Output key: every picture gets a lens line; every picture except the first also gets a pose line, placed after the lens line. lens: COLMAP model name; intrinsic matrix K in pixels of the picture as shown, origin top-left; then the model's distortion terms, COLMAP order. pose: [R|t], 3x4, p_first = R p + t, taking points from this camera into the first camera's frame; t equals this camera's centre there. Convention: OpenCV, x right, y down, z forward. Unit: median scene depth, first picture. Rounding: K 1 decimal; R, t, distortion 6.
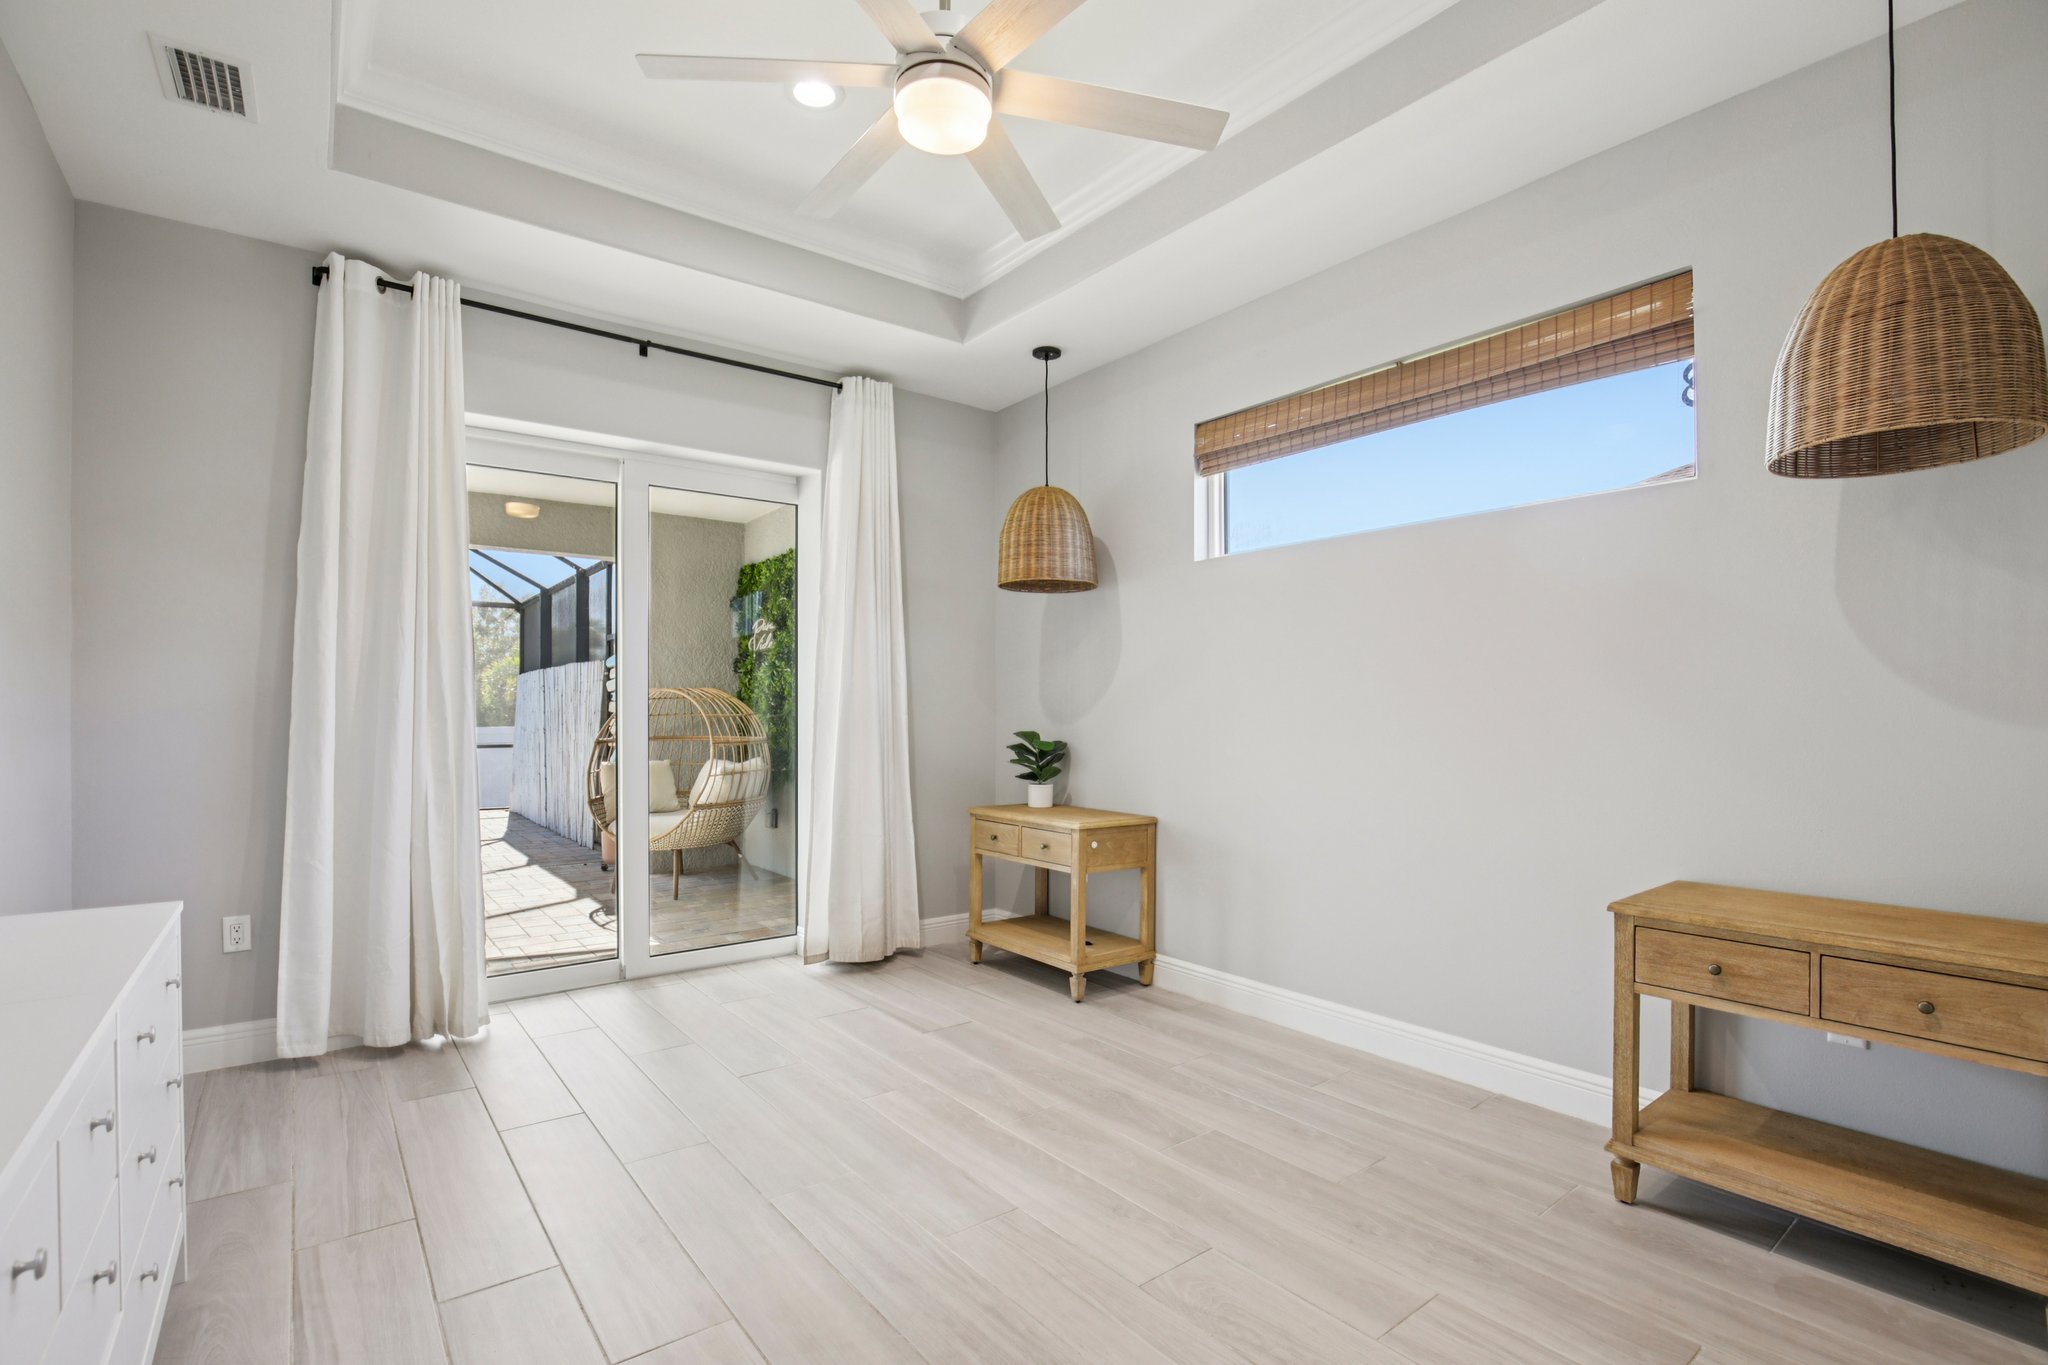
lens RADIAL K [[944.6, 0, 1022.4], [0, 944.6, 702.4], [0, 0, 1]] dist [-0.027192, 0.000668]
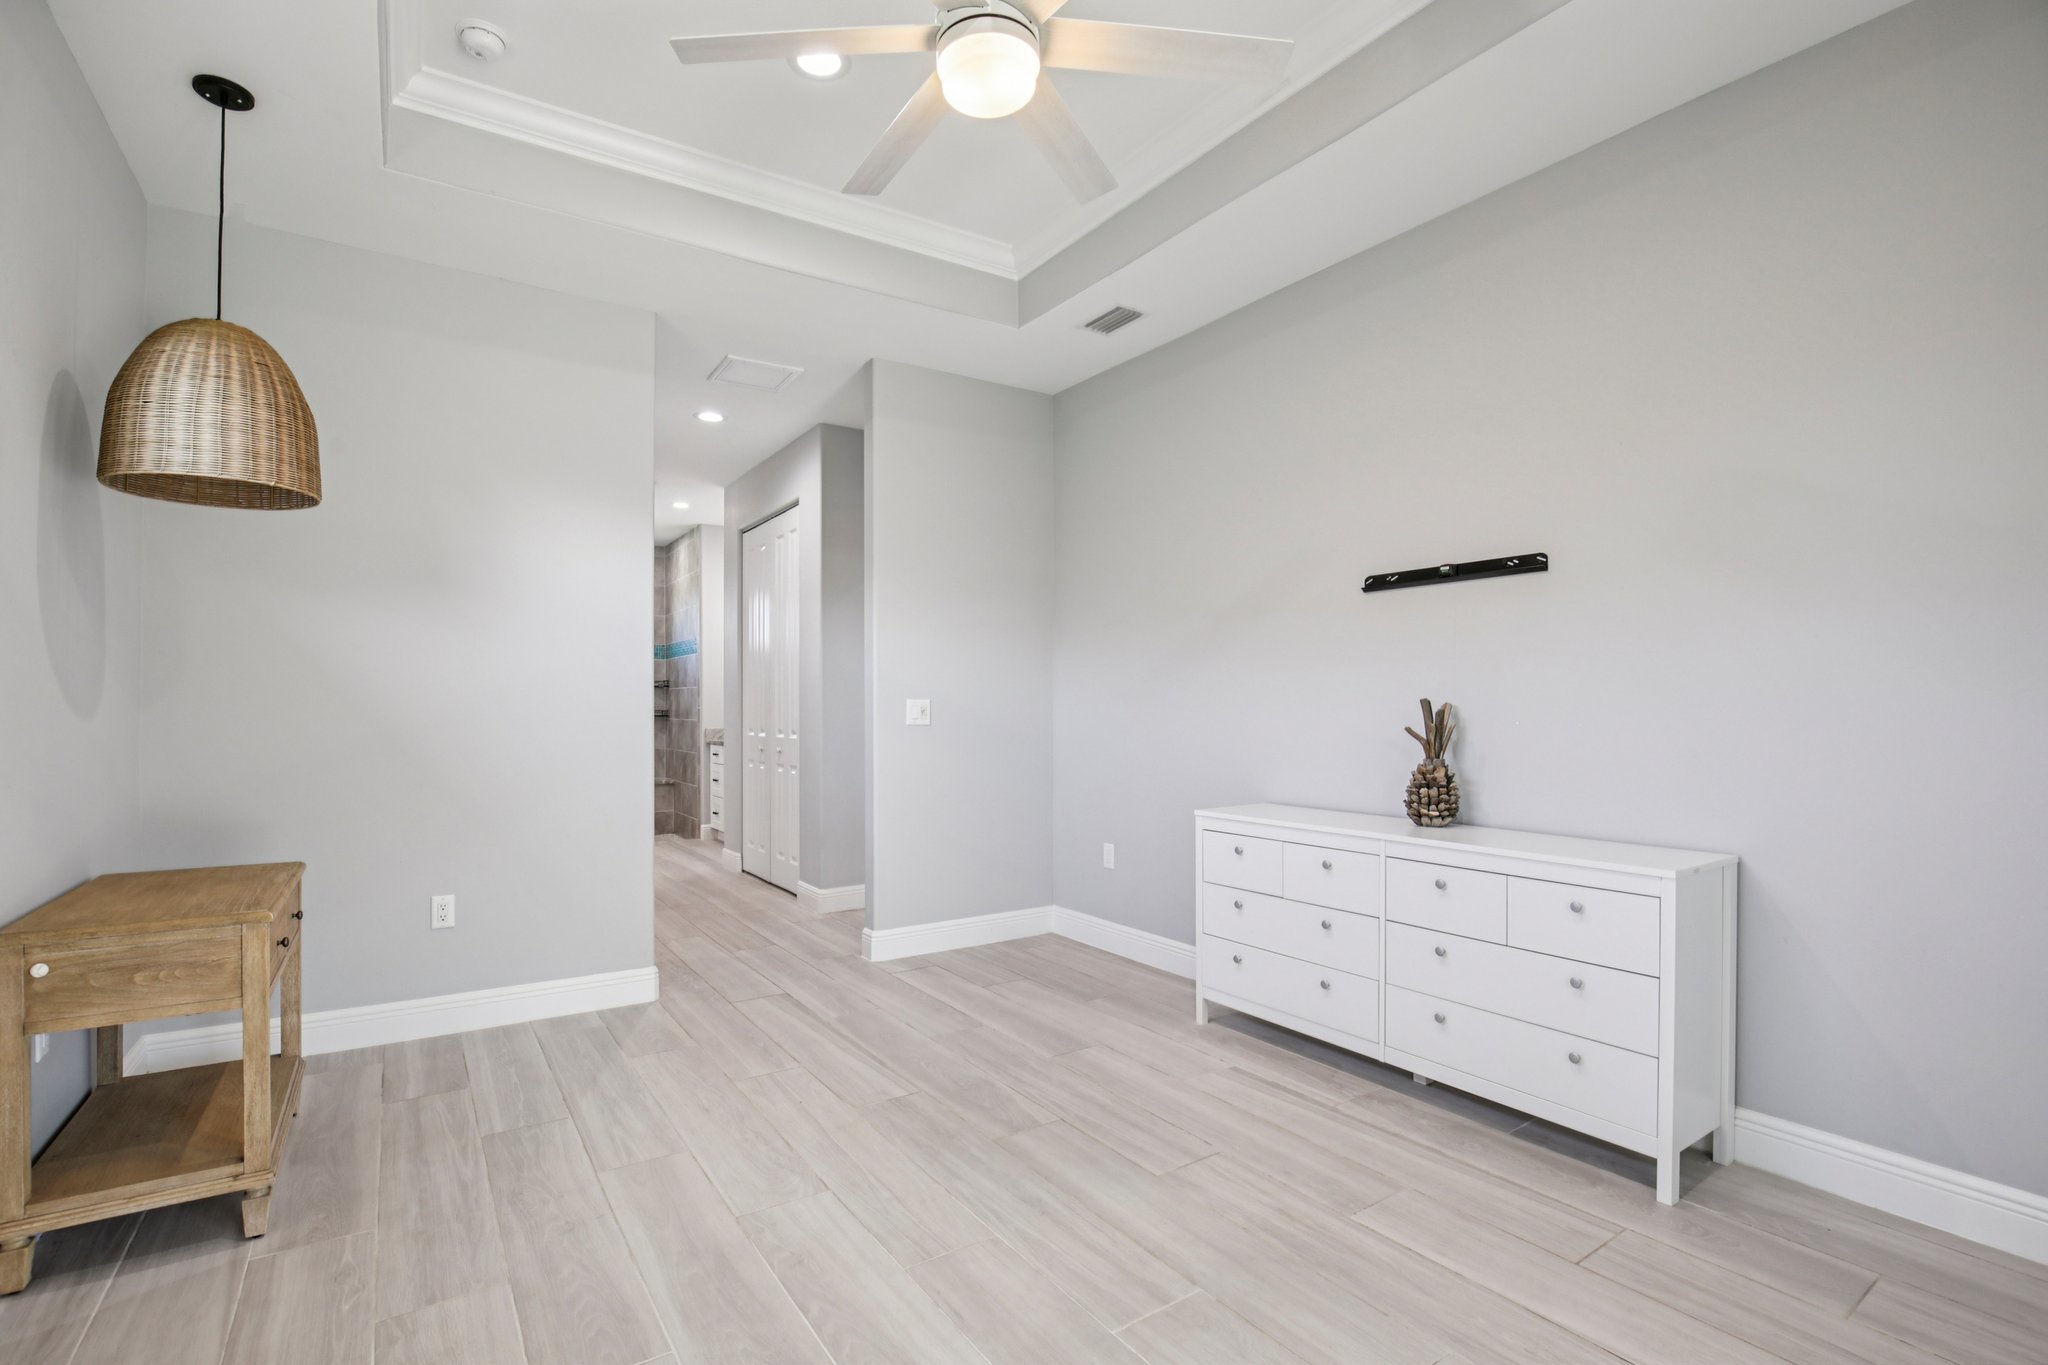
lens RADIAL K [[944.6, 0, 1012.9], [0, 944.6, 682.4], [0, 0, 1]] dist [-0.027192, 0.000668]
pose [[-0.996544, 0.005640, 0.082873, -0.103540], [0.003253, 0.999577, -0.028912, 0.010368], [-0.083001, -0.028543, -0.996141, 1.081829]]
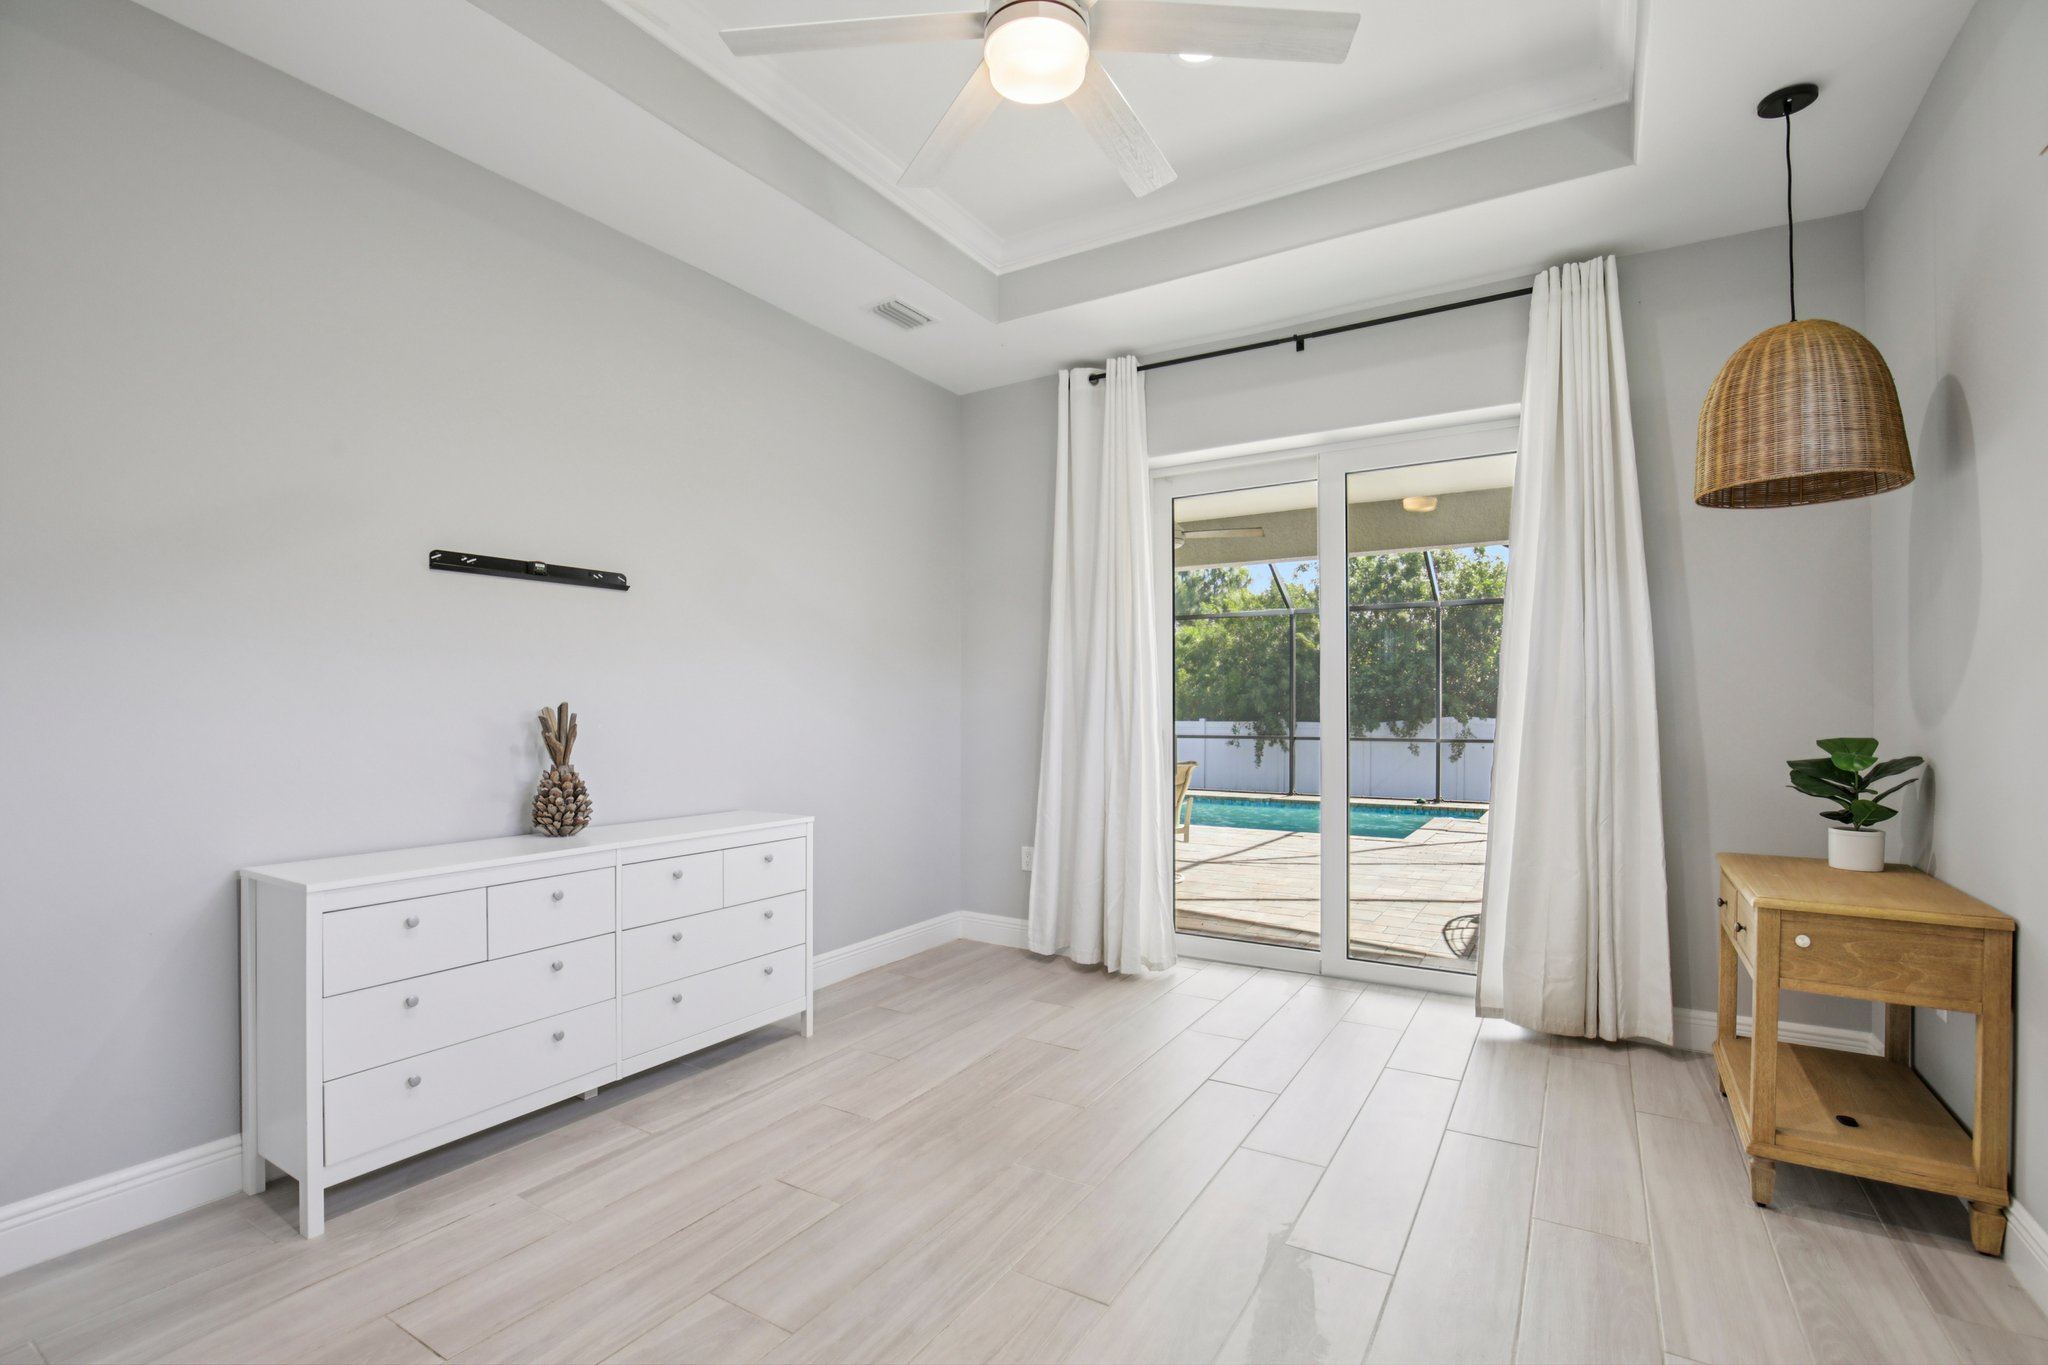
lens RADIAL K [[944.6, 0, 1018.1], [0, 944.6, 694.3], [0, 0, 1]] dist [-0.027192, 0.000668]
pose [[0.346814, -0.013910, -0.937831, 0.429590], [0.007137, 0.999900, -0.012192, 0.007356], [0.937907, -0.002465, 0.346879, 0.371395]]
